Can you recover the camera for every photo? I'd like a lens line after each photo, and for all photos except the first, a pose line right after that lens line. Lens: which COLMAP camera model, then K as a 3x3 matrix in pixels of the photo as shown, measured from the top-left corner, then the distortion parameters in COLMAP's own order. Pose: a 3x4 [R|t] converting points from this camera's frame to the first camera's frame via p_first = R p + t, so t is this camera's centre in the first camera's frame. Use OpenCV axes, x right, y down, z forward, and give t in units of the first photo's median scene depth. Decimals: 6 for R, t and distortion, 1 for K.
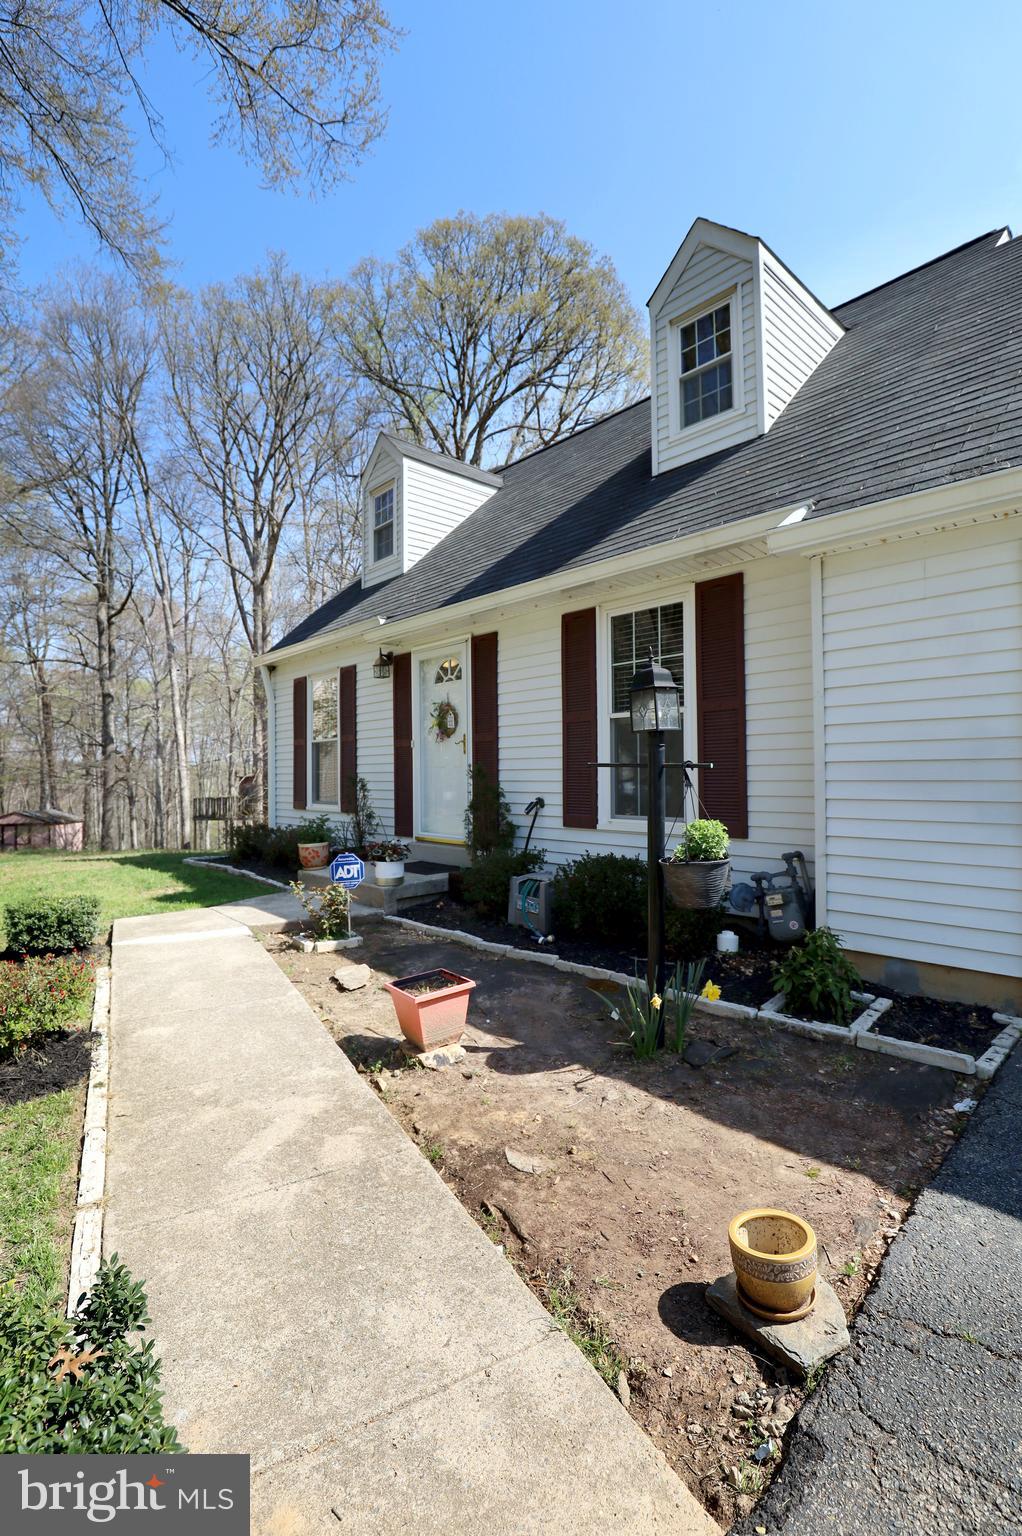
lens RADIAL K [[702.7, 0, 512.5], [0, 702.7, 760.8], [0, 0, 1]] dist [-0.026986, 0.000032]
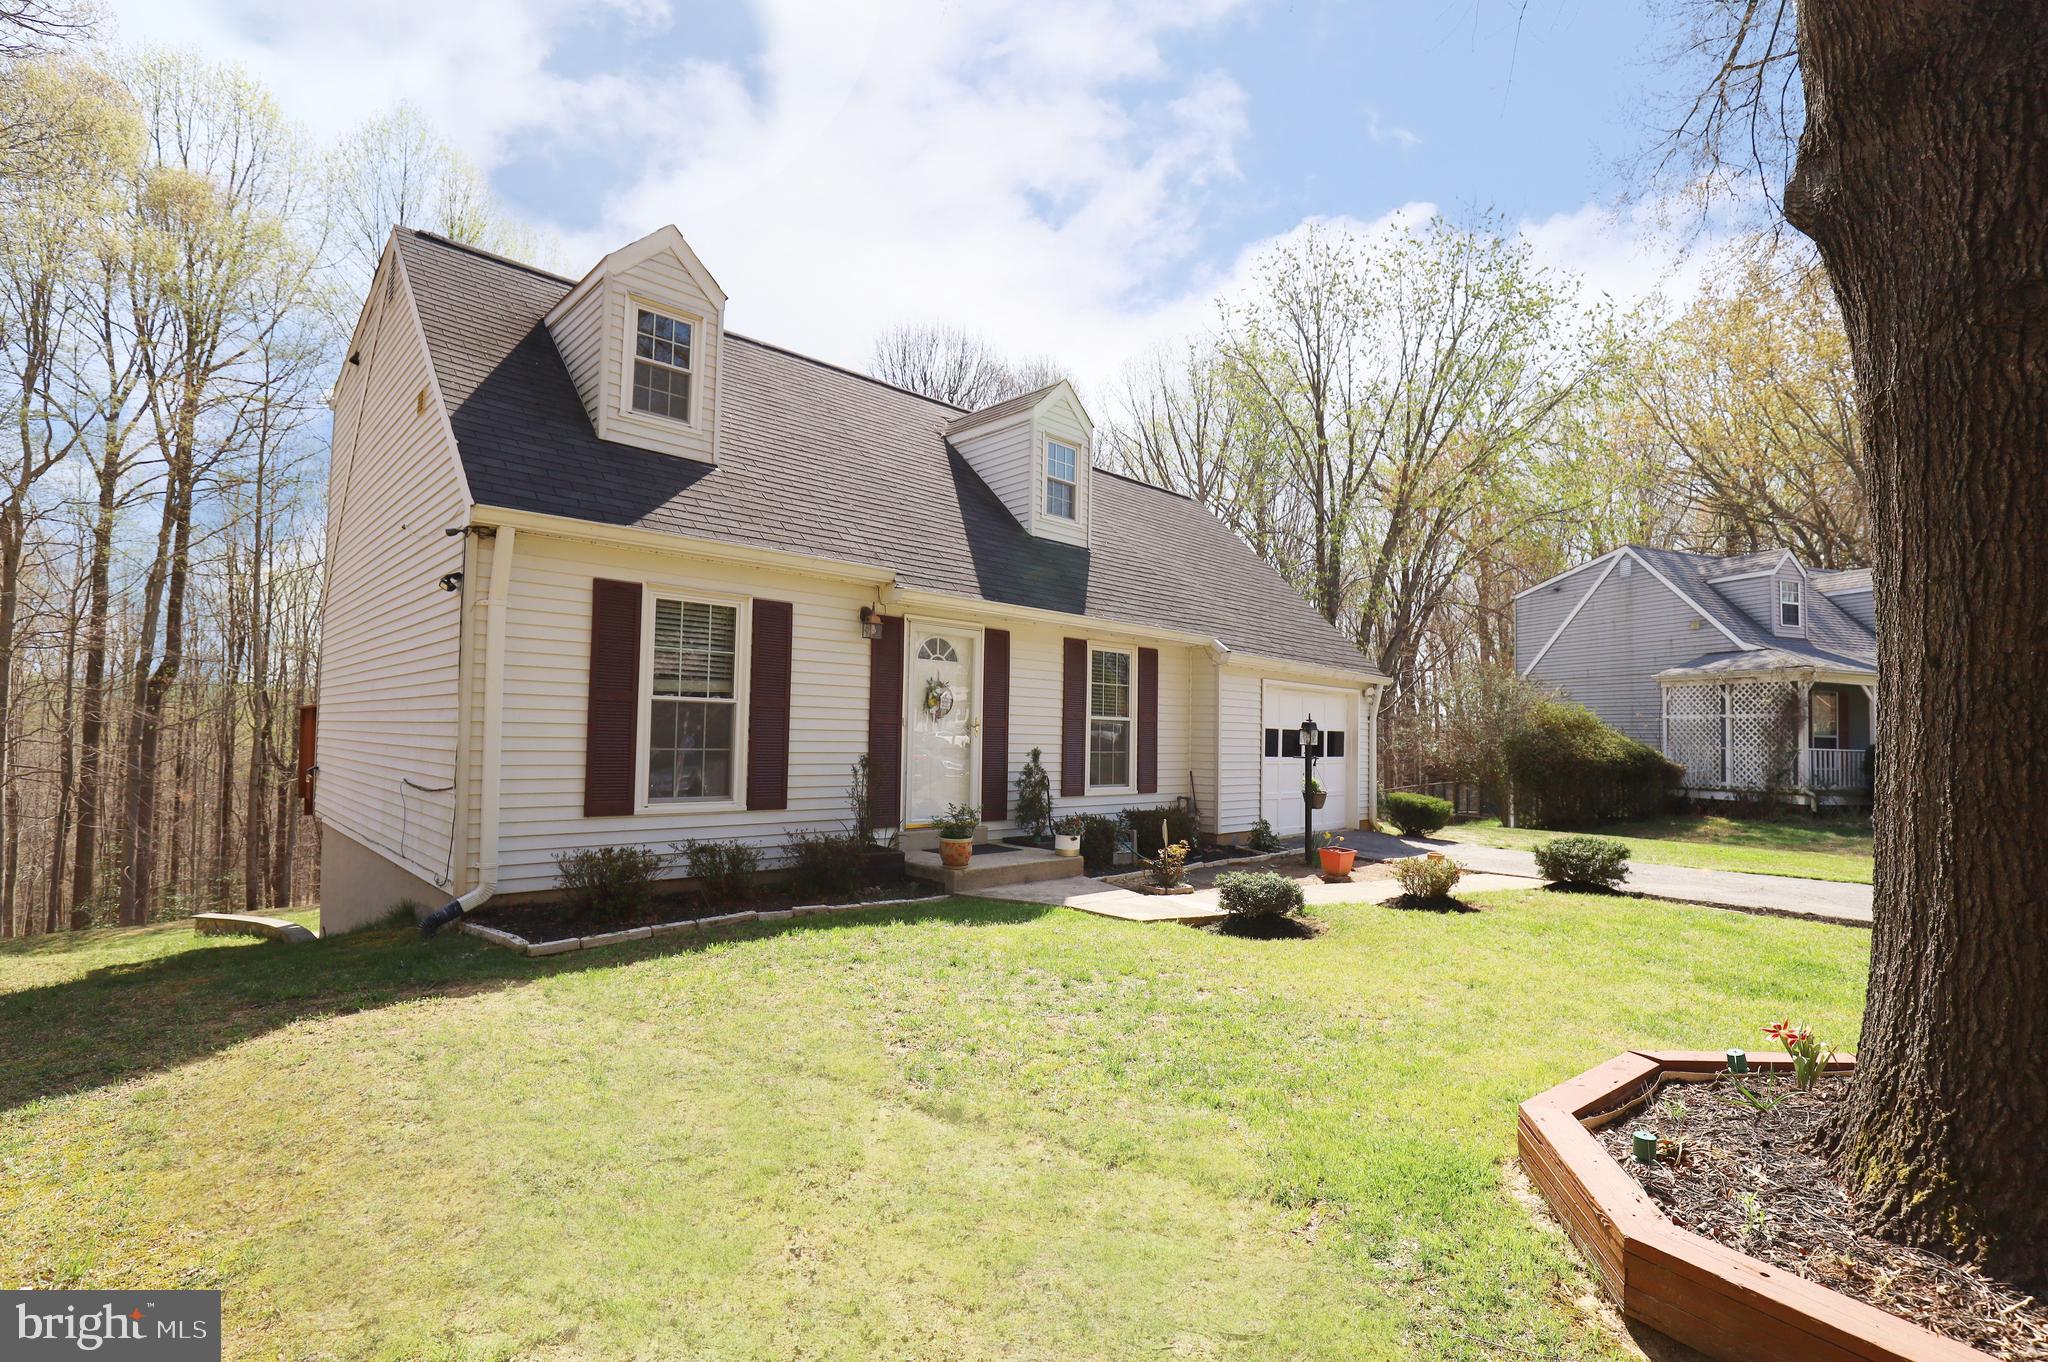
lens RADIAL K [[936.9, 0, 1028.1], [0, 936.9, 692.3], [0, 0, 1]] dist [-0.026986, 0.000032]
pose [[-0.018787, 0.049993, 0.998573, -1.696971], [-0.046779, 0.997611, -0.050825, -0.009892], [-0.998729, -0.047667, -0.016403, 1.094026]]
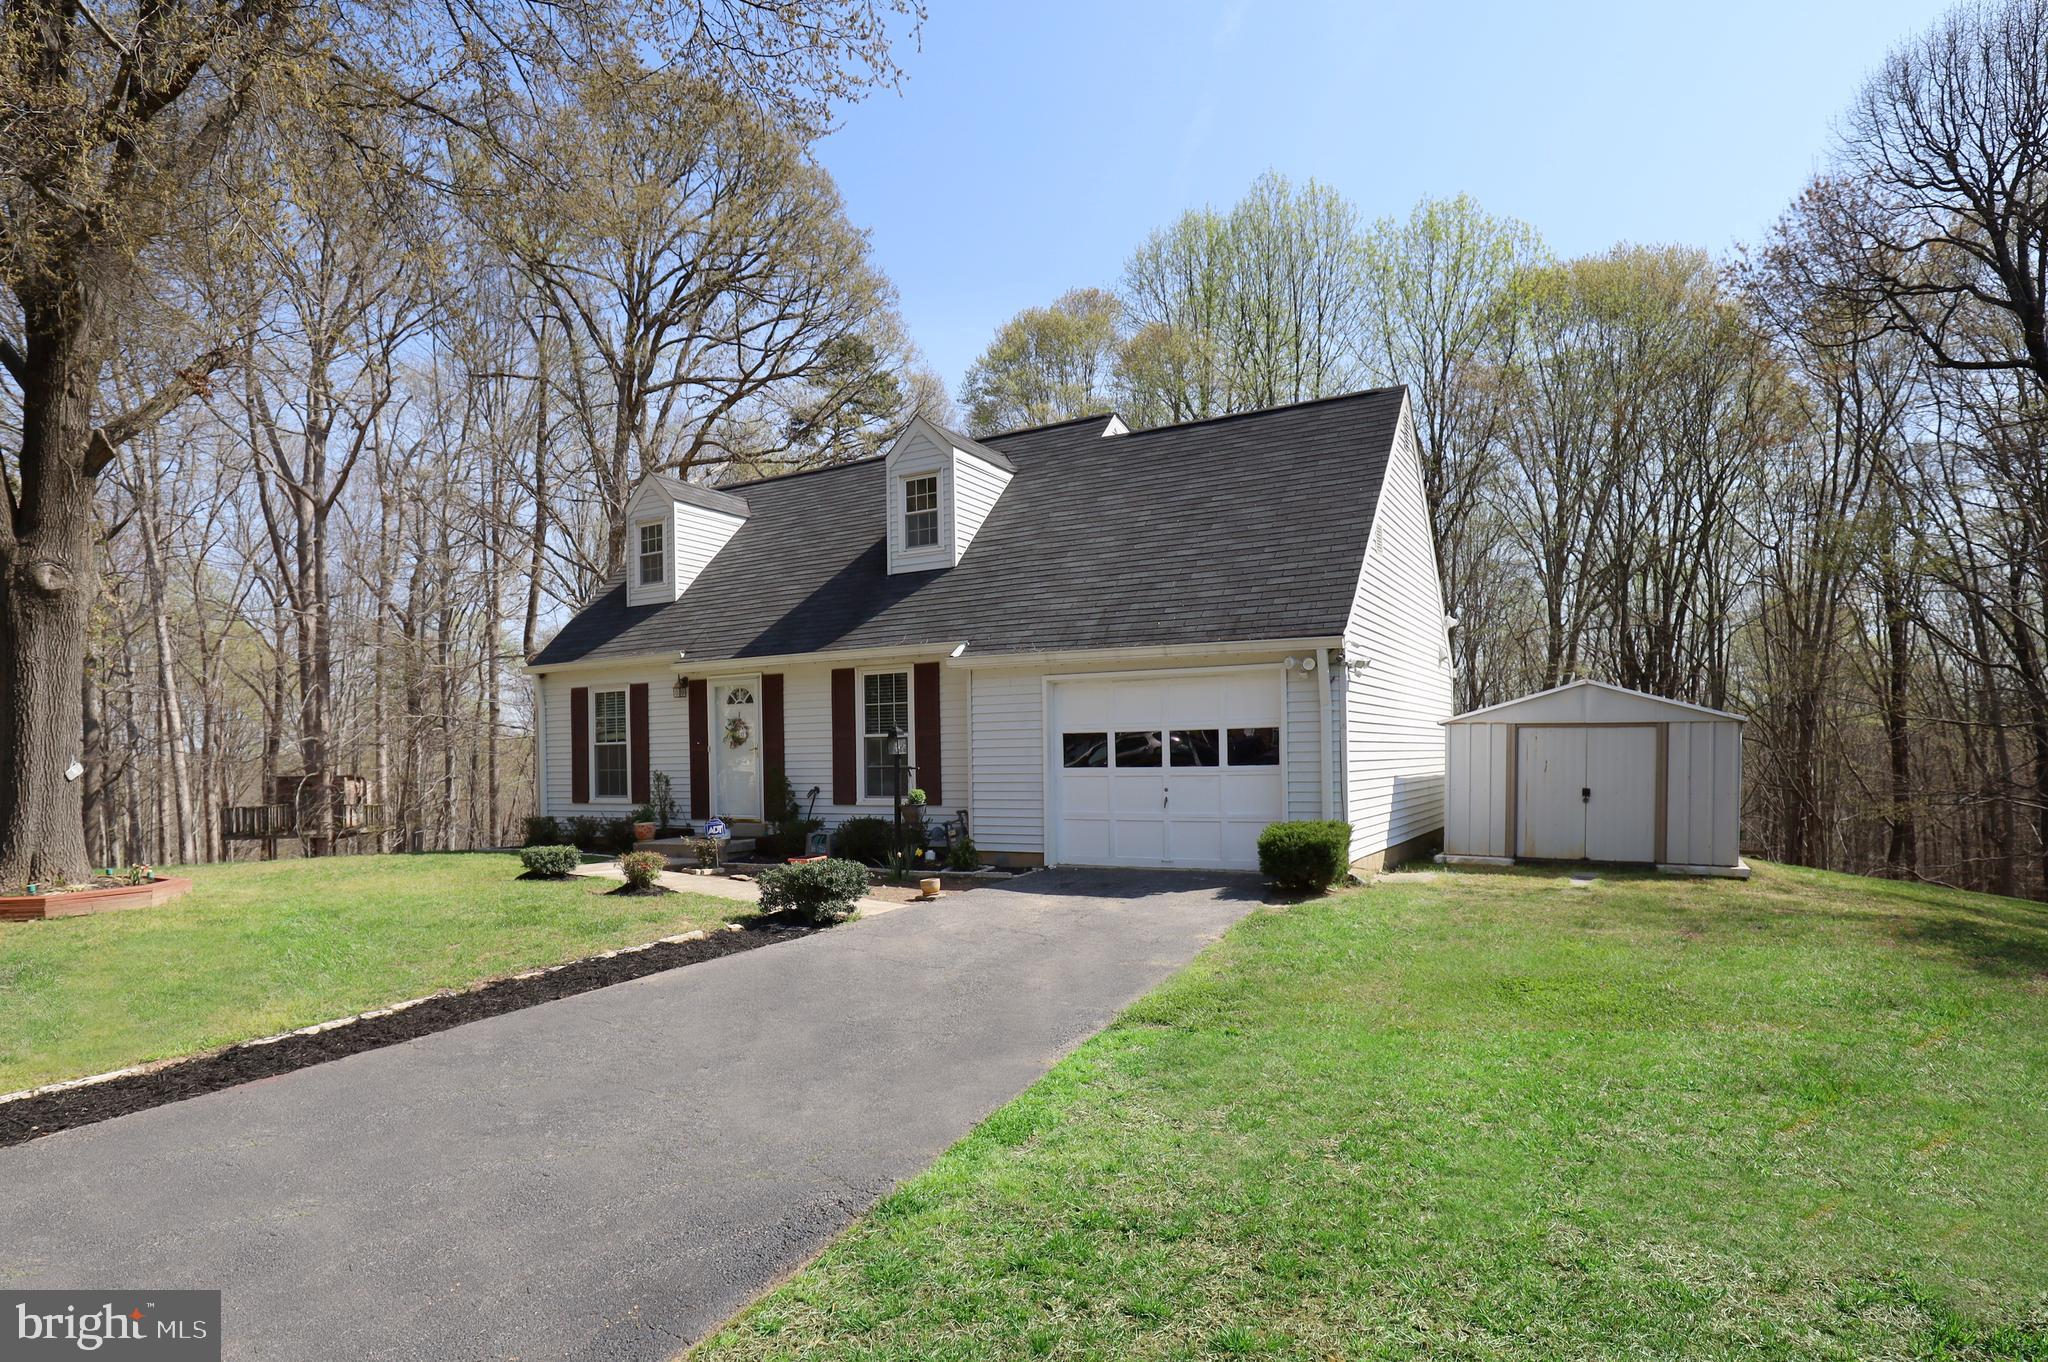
lens RADIAL K [[1139.0, 0, 949.3], [0, 1139.0, 771.4], [0, 0, 1]] dist [-0.029388, 0.001108]
pose [[0.960953, -0.008222, 0.276589, -0.382097], [0.001378, 0.999688, 0.024927, -0.044224], [-0.276708, -0.023573, 0.960665, -1.518701]]
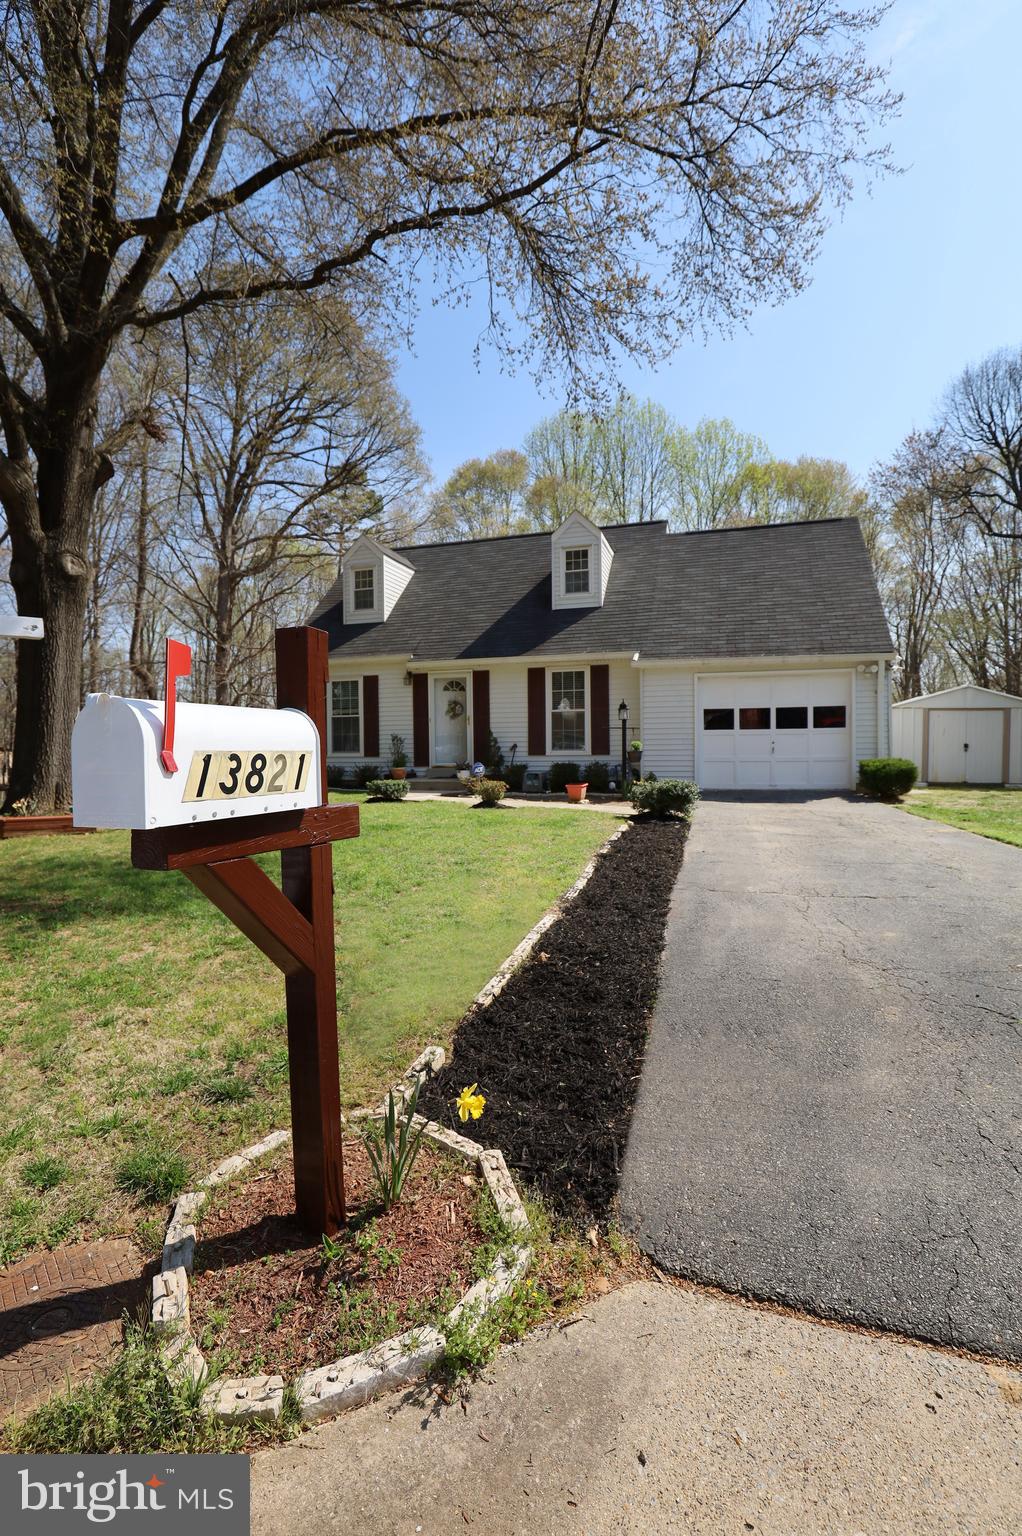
lens RADIAL K [[702.7, 0, 513.5], [0, 702.7, 762.8], [0, 0, 1]] dist [-0.026986, 0.000032]
pose [[0.861022, -0.012820, 0.508407, -1.214197], [-0.006568, 0.999319, 0.036322, 0.031541], [-0.508526, -0.034613, 0.860351, -1.082215]]
